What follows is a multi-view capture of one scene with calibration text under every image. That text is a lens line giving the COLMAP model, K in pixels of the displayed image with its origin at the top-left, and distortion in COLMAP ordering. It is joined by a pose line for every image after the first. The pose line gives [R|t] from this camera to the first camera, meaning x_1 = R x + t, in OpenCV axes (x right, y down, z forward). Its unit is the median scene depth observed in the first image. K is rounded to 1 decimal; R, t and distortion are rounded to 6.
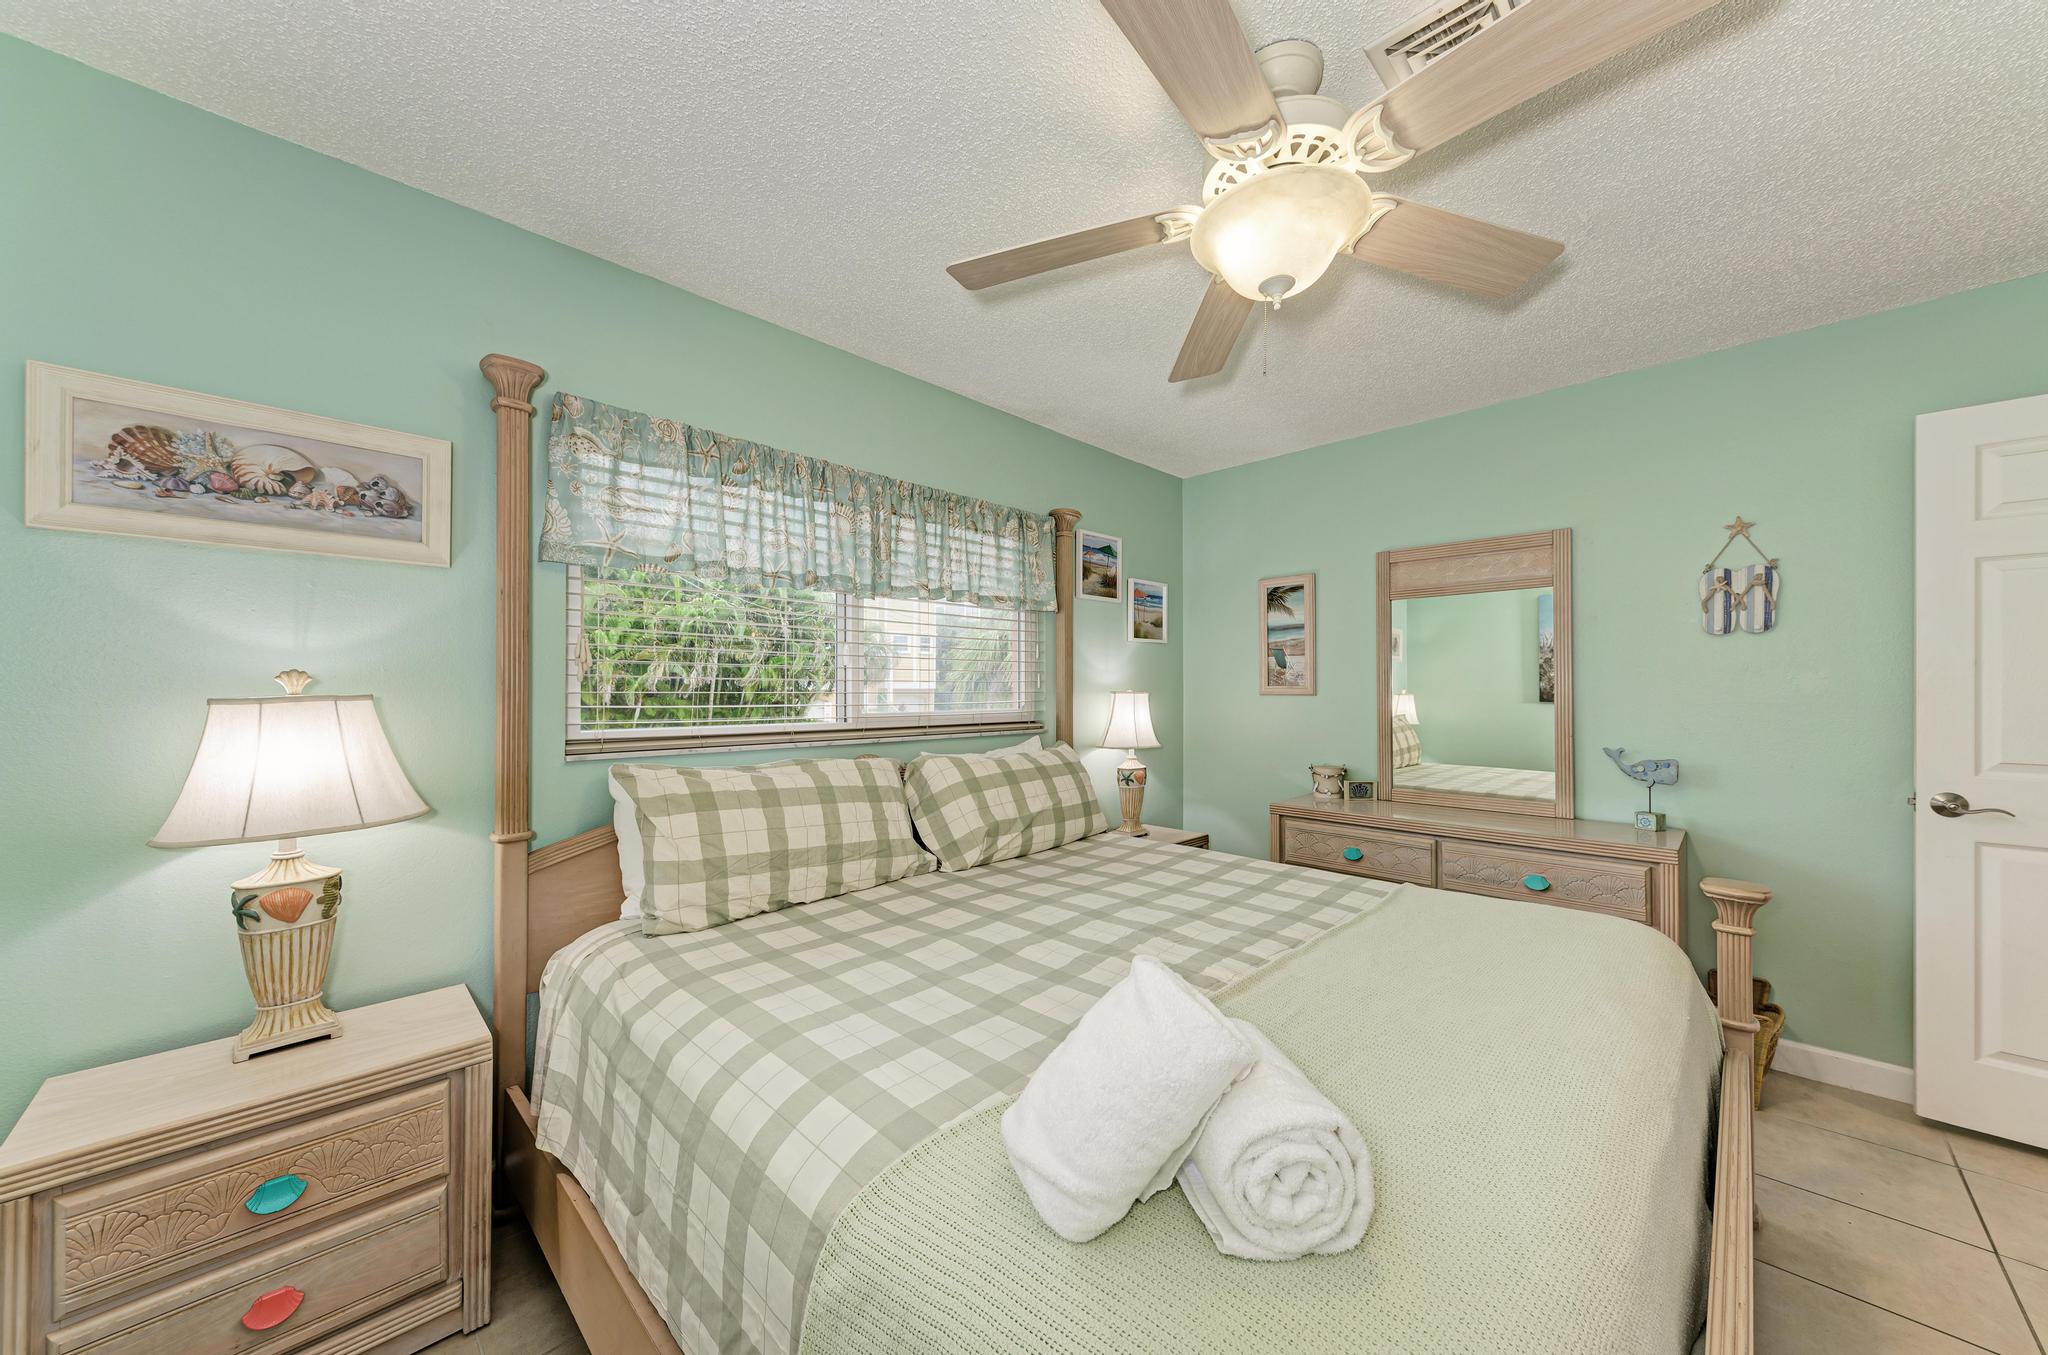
lens RADIAL K [[733.5, 0, 1028.4], [0, 733.5, 684.4], [0, 0, 1]] dist [0.011925, -0.004110]
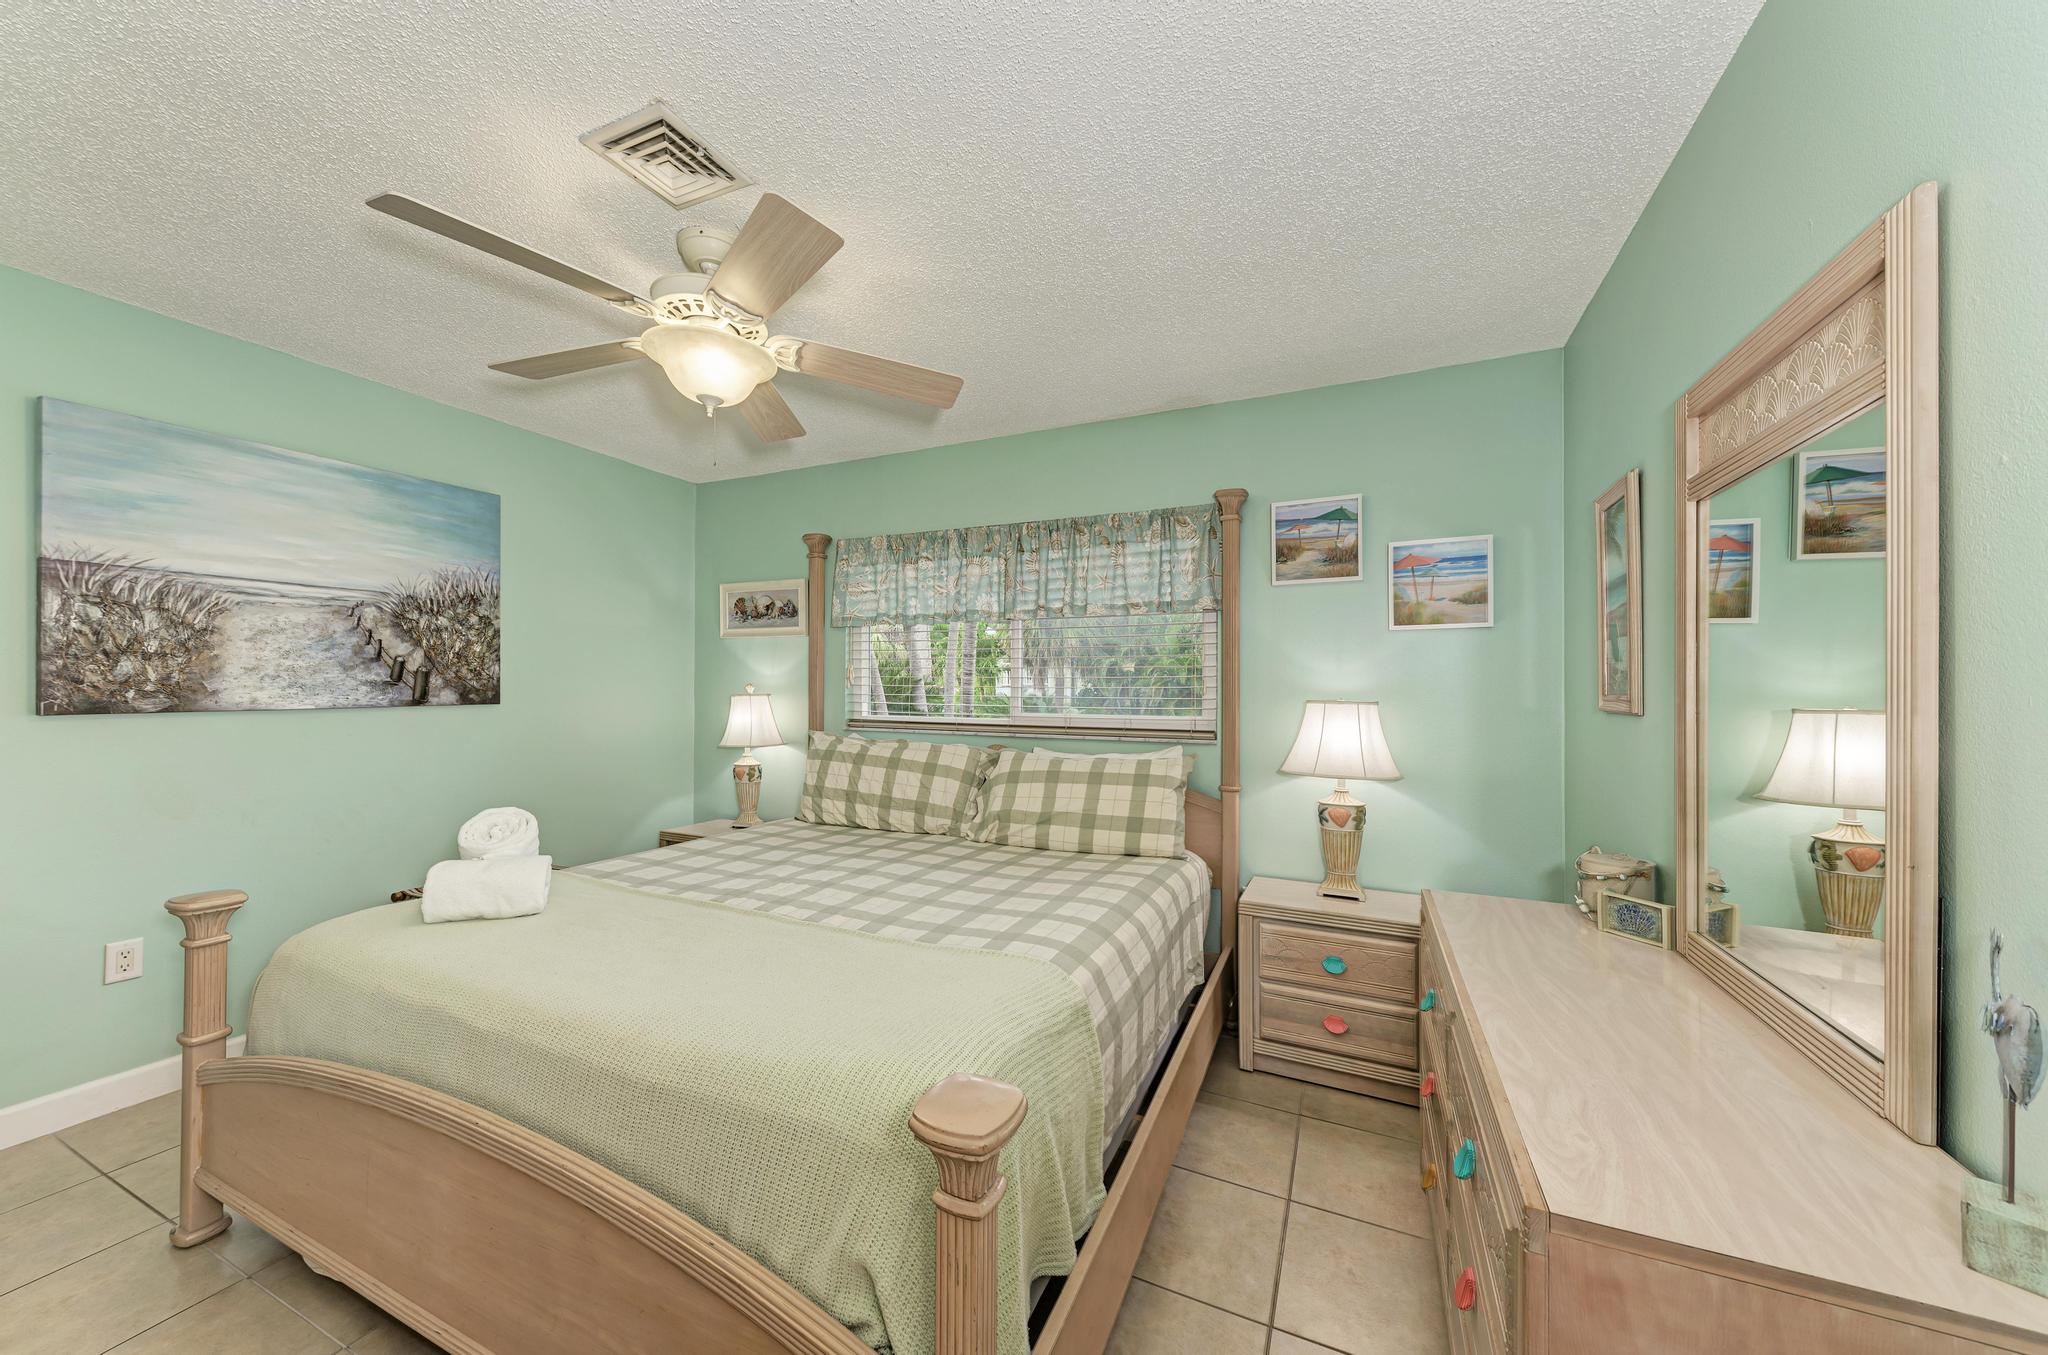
lens RADIAL K [[733.5, 0, 1024.1], [0, 733.5, 690.2], [0, 0, 1]] dist [0.011925, -0.004110]
pose [[0.332494, 0.034592, -0.942471, 0.977674], [0.018992, 0.998879, 0.043363, -0.053346], [0.942914, -0.032317, 0.331464, 0.580808]]
